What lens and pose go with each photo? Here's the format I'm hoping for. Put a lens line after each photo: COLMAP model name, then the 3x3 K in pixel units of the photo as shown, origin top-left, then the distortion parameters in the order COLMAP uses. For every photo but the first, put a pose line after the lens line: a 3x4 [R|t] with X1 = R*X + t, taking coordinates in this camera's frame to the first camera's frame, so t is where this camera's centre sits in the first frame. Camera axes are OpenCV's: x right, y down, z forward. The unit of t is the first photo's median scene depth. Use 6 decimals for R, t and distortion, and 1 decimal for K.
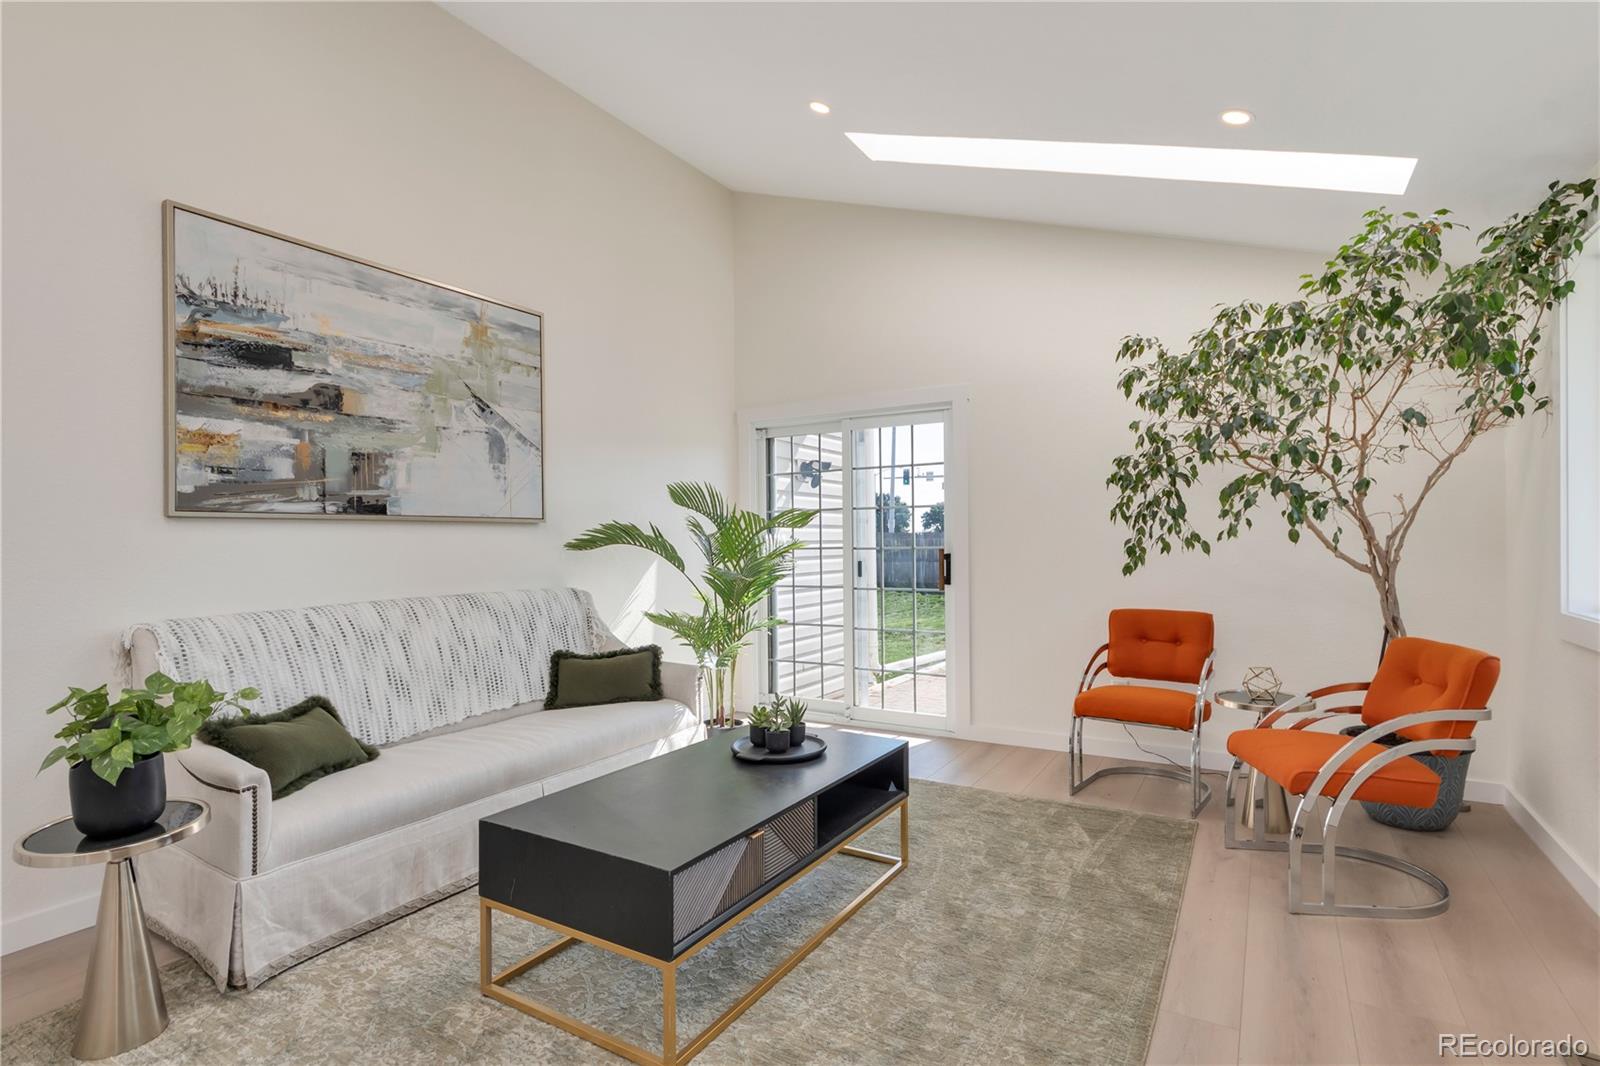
lens RADIAL K [[772.3, 0, 801.9], [0, 772.3, 537.3], [0, 0, 1]] dist [0.009922, -0.003161]
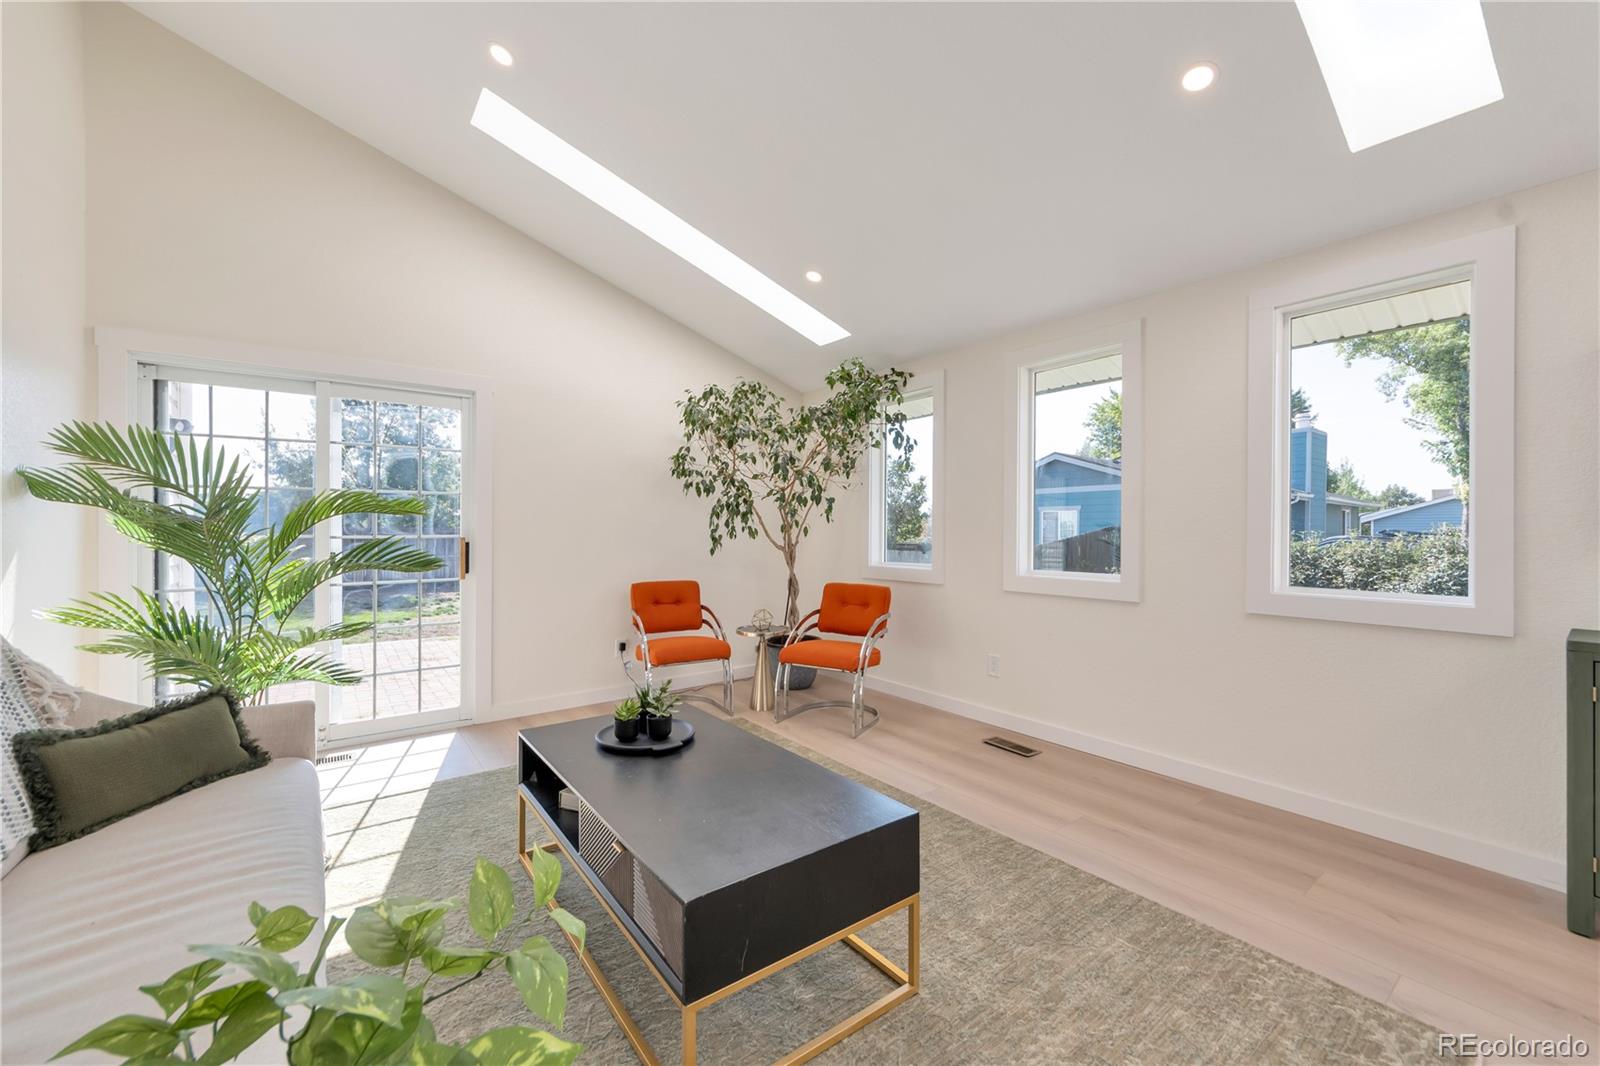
lens RADIAL K [[630.1, 0, 786.7], [0, 630.1, 534.9], [0, 0, 1]] dist [0.000778, 0.000059]
pose [[0.367237, 0.002927, 0.930123, -0.588927], [-0.011261, 0.999936, 0.001299, 0.009115], [-0.930059, -0.010951, 0.367246, 0.456733]]
